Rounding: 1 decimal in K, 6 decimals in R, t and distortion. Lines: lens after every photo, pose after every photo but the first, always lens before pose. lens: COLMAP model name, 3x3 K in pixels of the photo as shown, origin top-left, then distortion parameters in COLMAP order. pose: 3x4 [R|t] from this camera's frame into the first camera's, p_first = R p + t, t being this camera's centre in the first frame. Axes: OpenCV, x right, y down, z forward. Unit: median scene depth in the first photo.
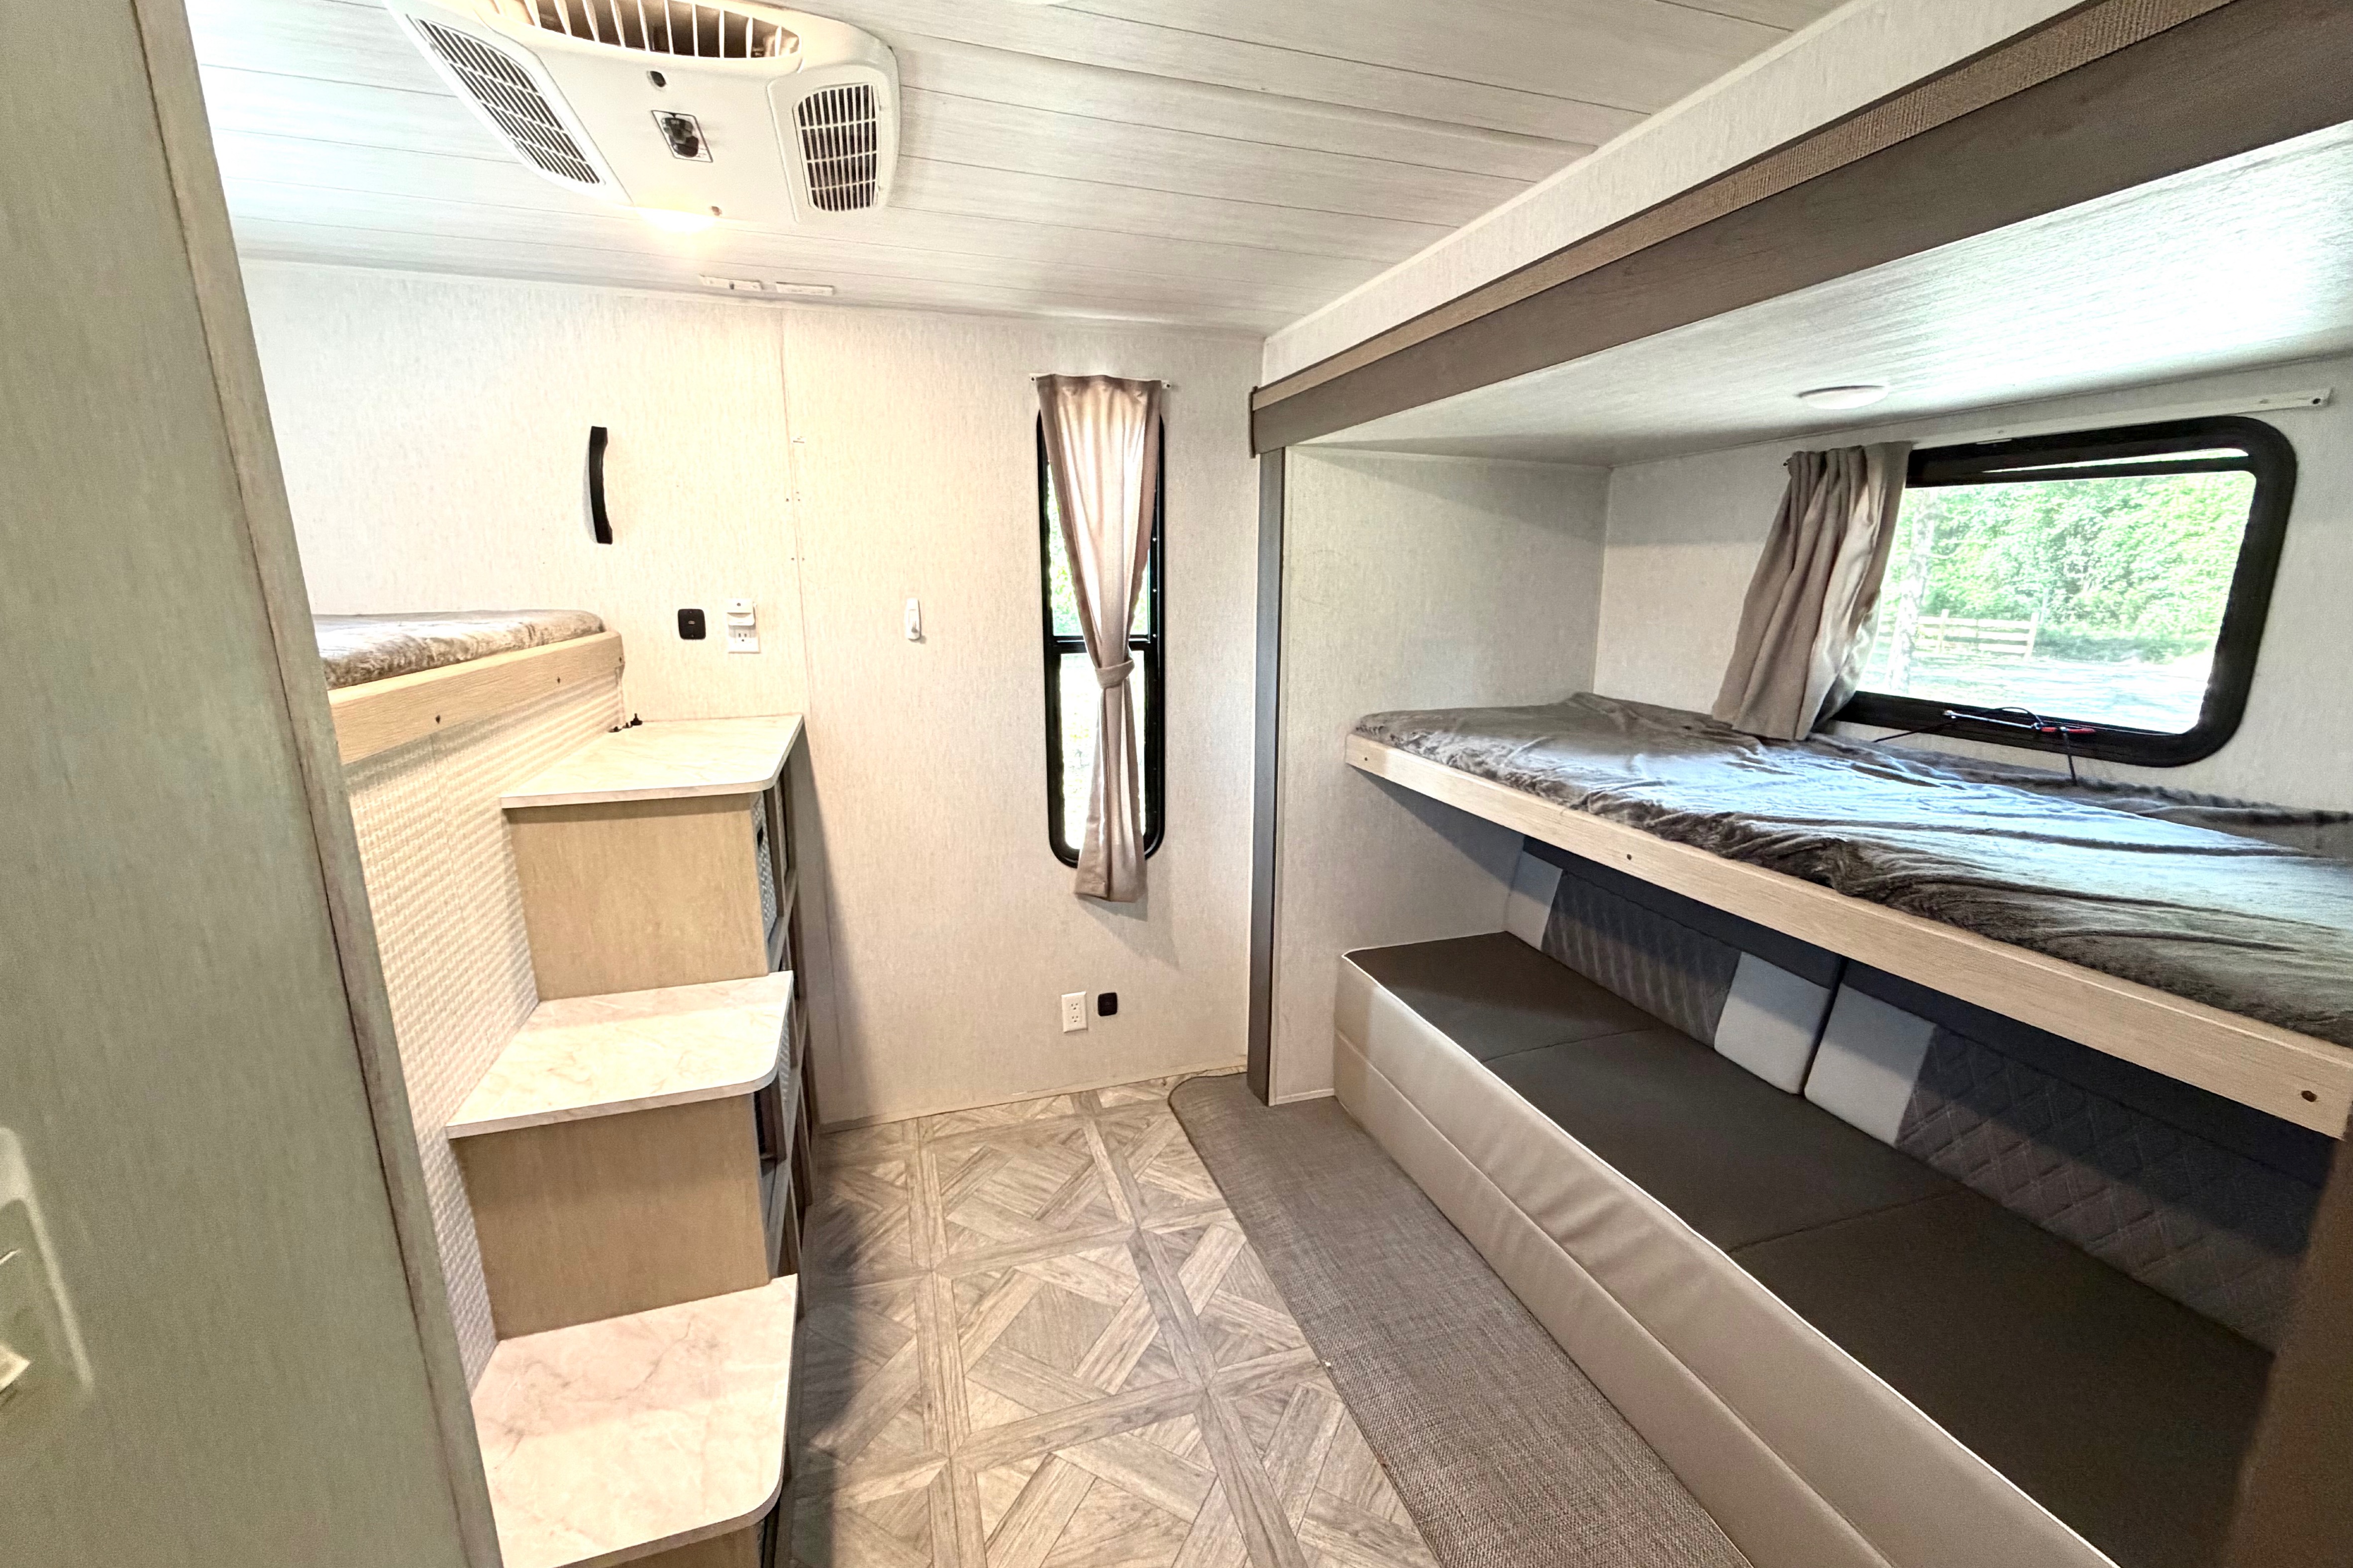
lens RADIAL K [[940.2, 0, 1170.7], [0, 940.2, 793.2], [0, 0, 1]] dist [-0.000748, -0.000219]
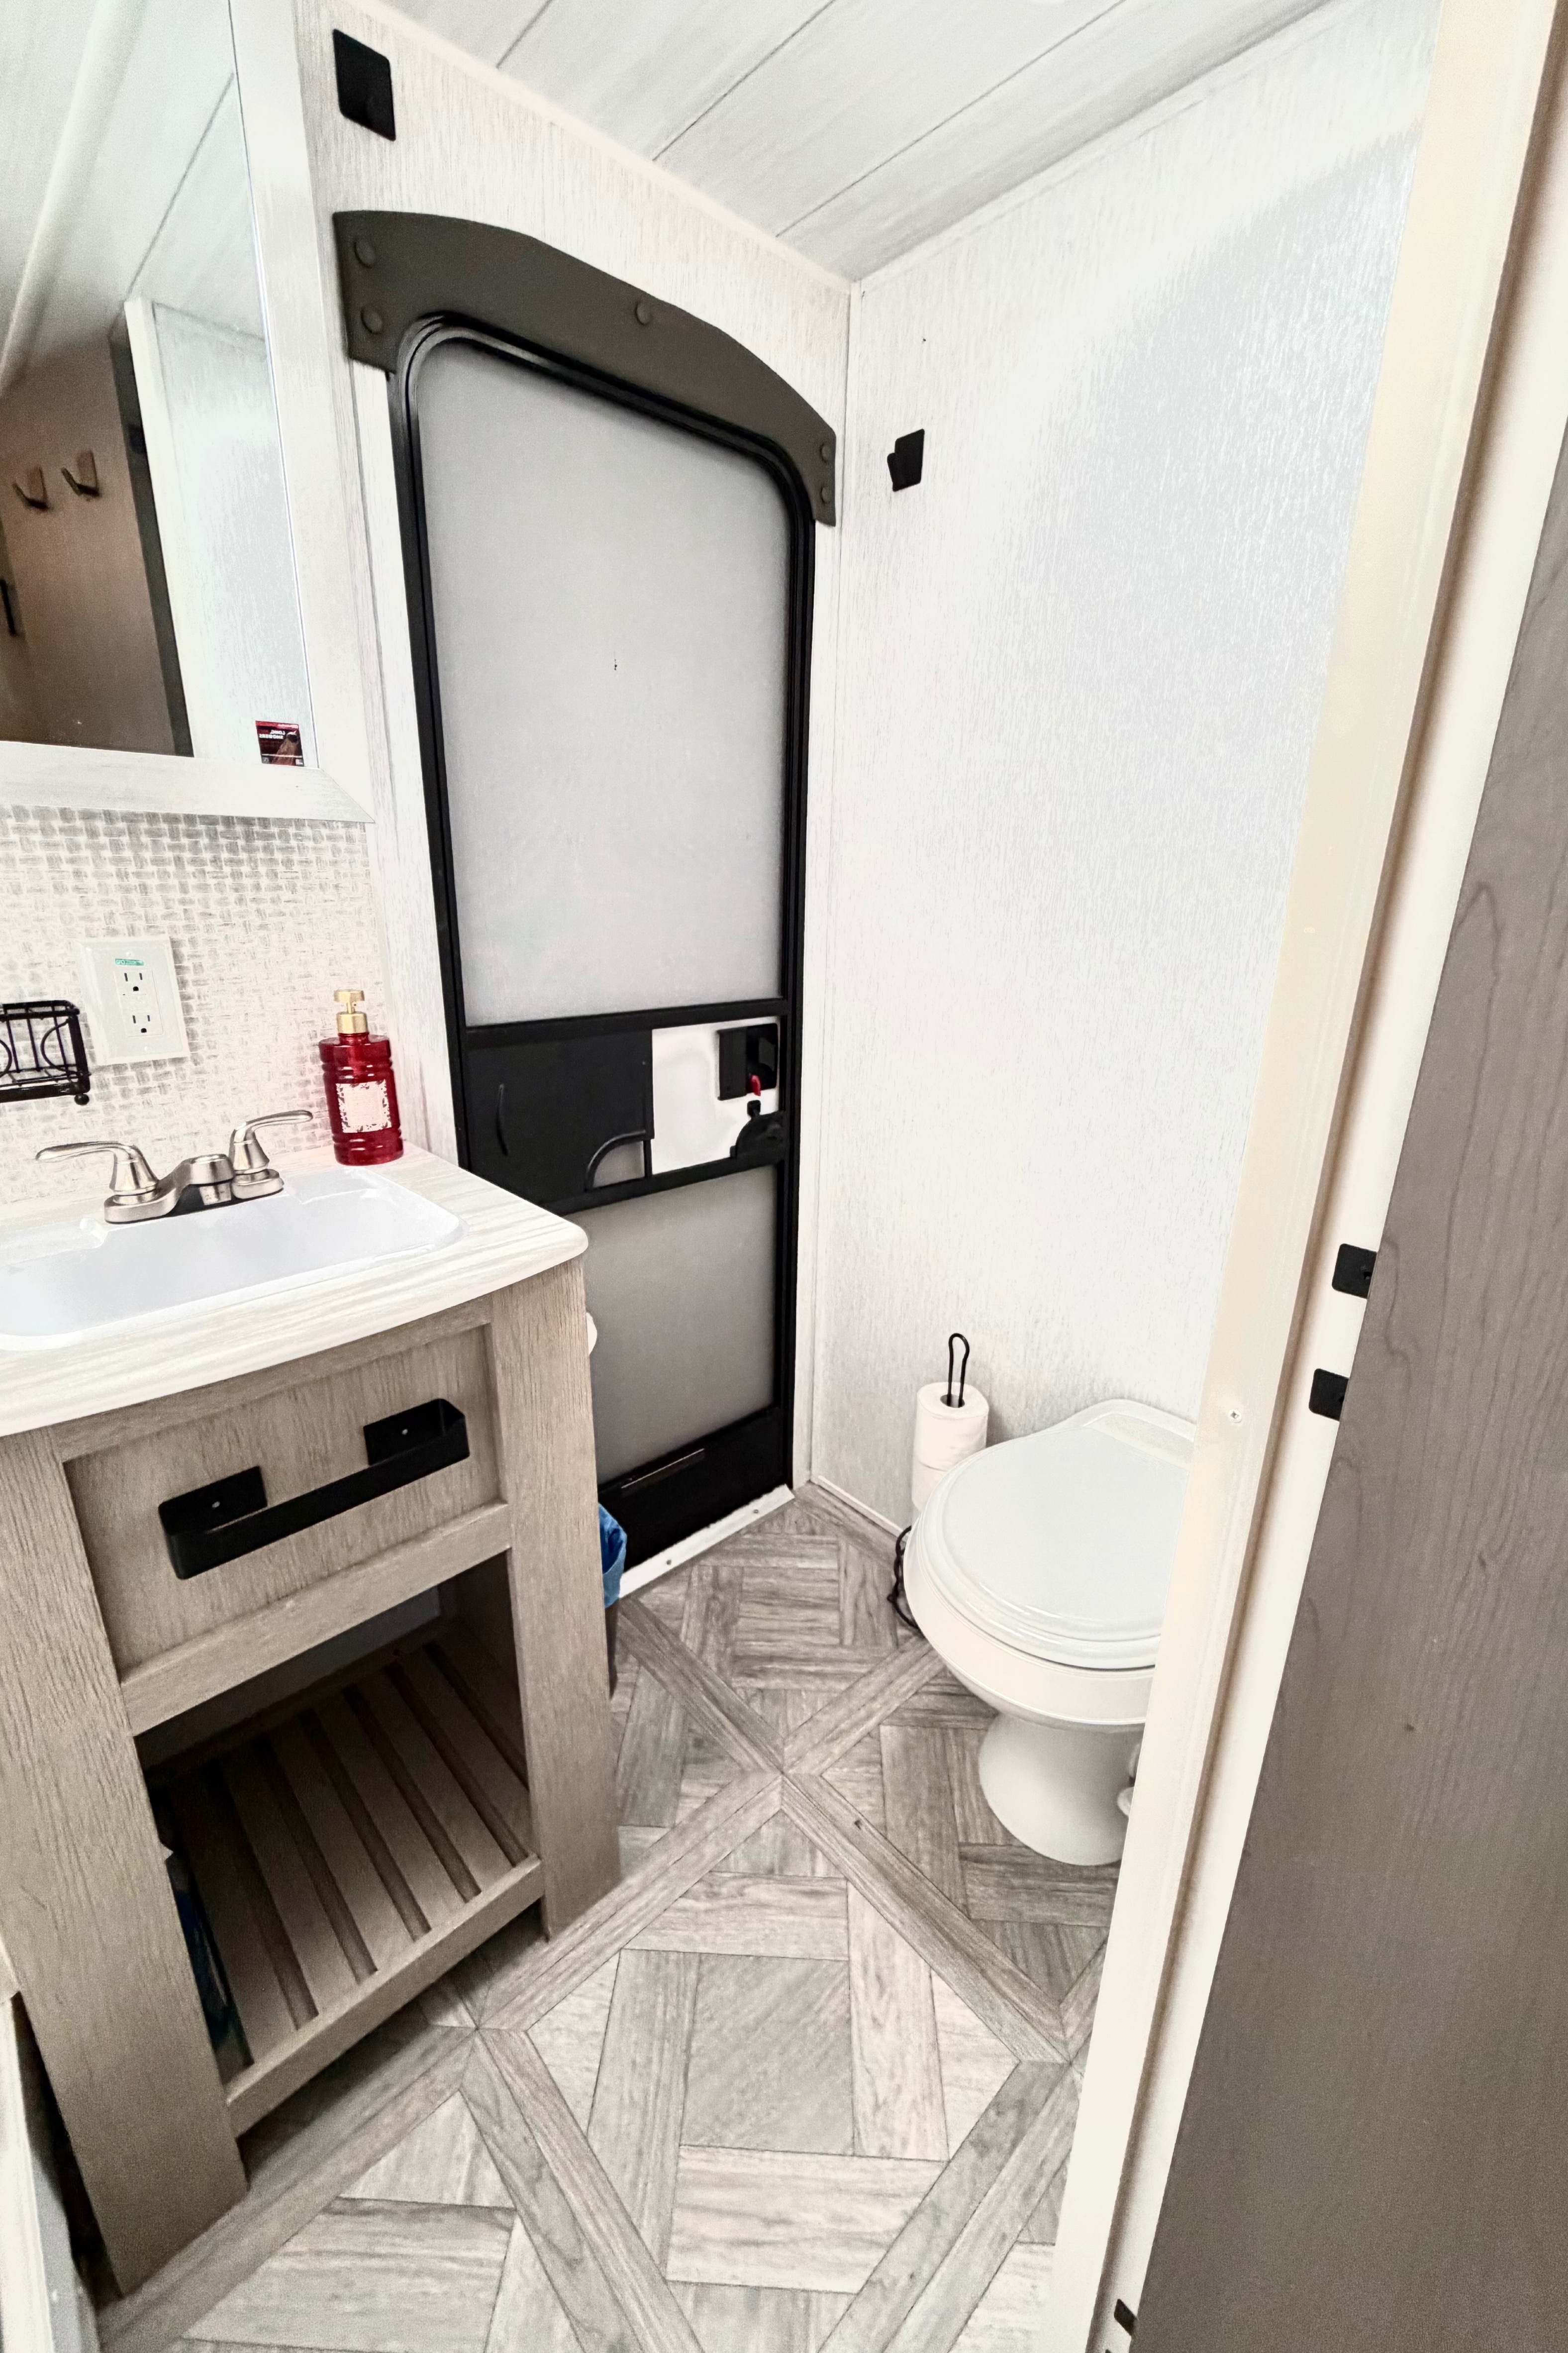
lens RADIAL K [[940.2, 0, 766.6], [0, 940.2, 1171.5], [0, 0, 1]] dist [-0.000748, -0.000219]
pose [[0.426670, 0.294778, -0.855020, 0.178351], [-0.227266, 0.950003, 0.214114, -0.034246], [0.875387, 0.102961, 0.472331, 0.612714]]
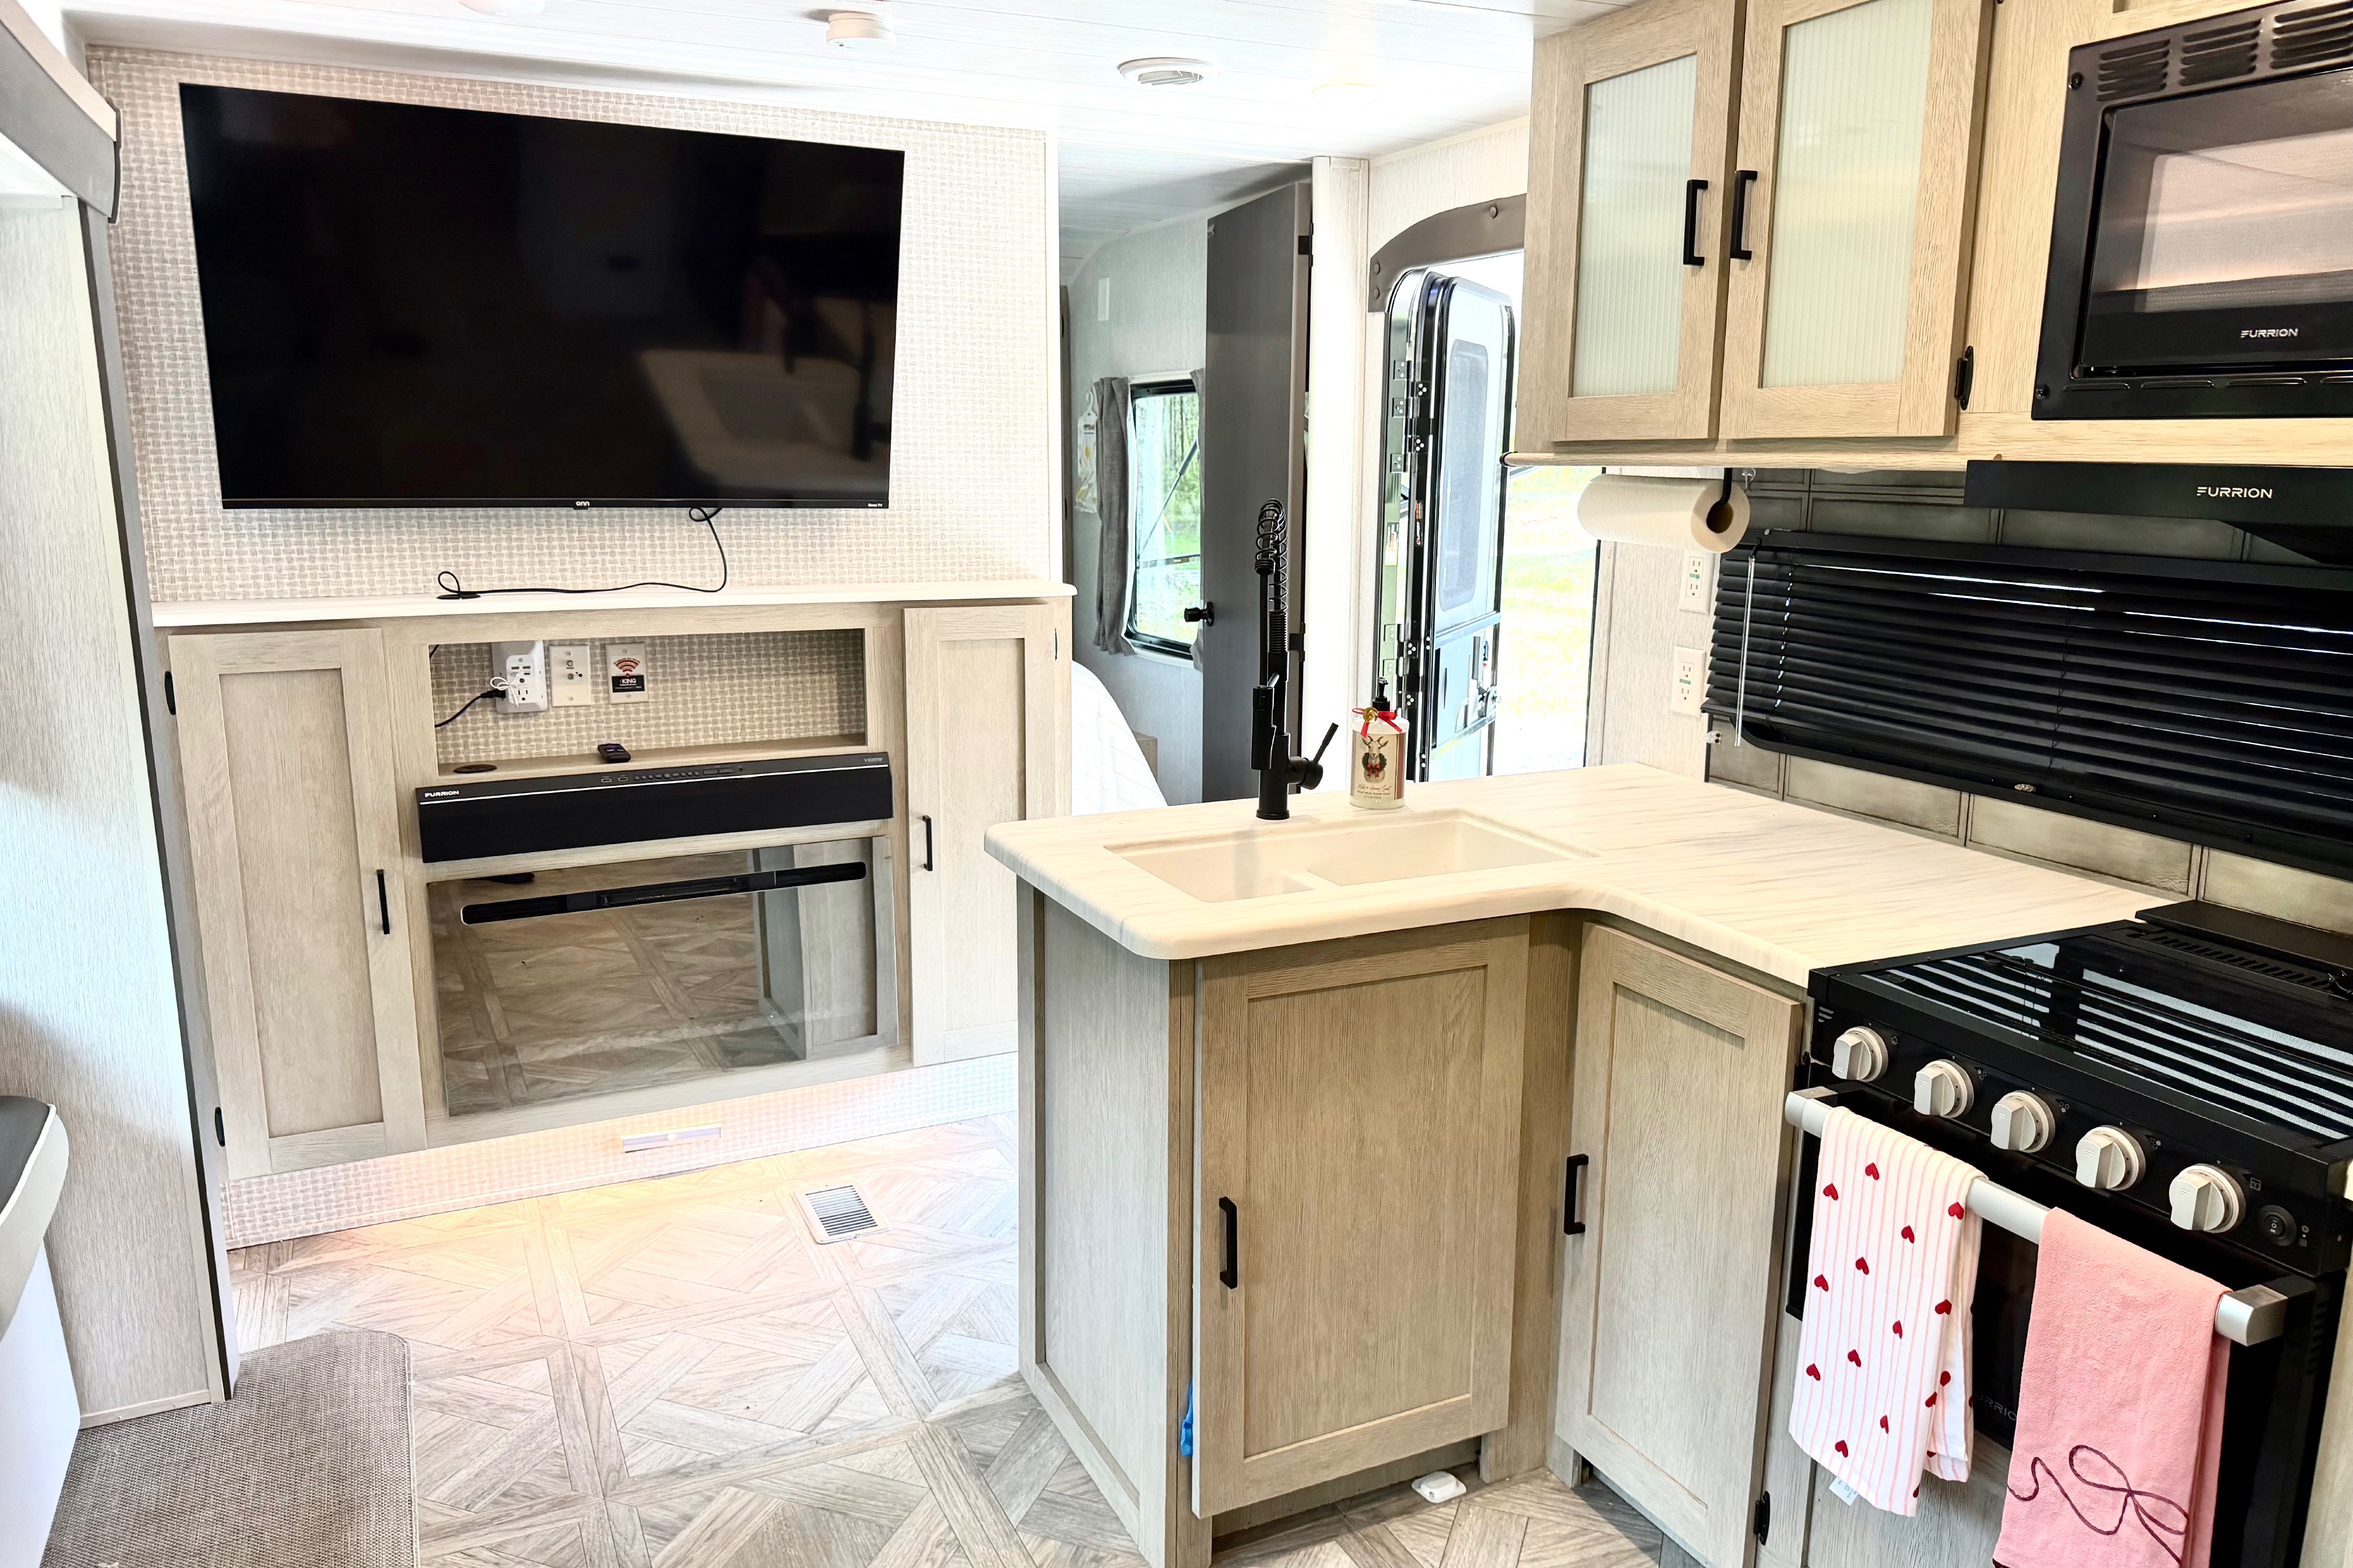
lens RADIAL K [[1666.9, 0, 1171.5], [0, 1666.9, 780.1], [0, 0, 1]] dist [0.046122, -0.057724]
pose [[-0.990896, 0.037219, -0.129379, -0.217326], [-0.017153, 0.918288, 0.395540, -0.370948], [0.133529, 0.394159, -0.909290, 1.702640]]
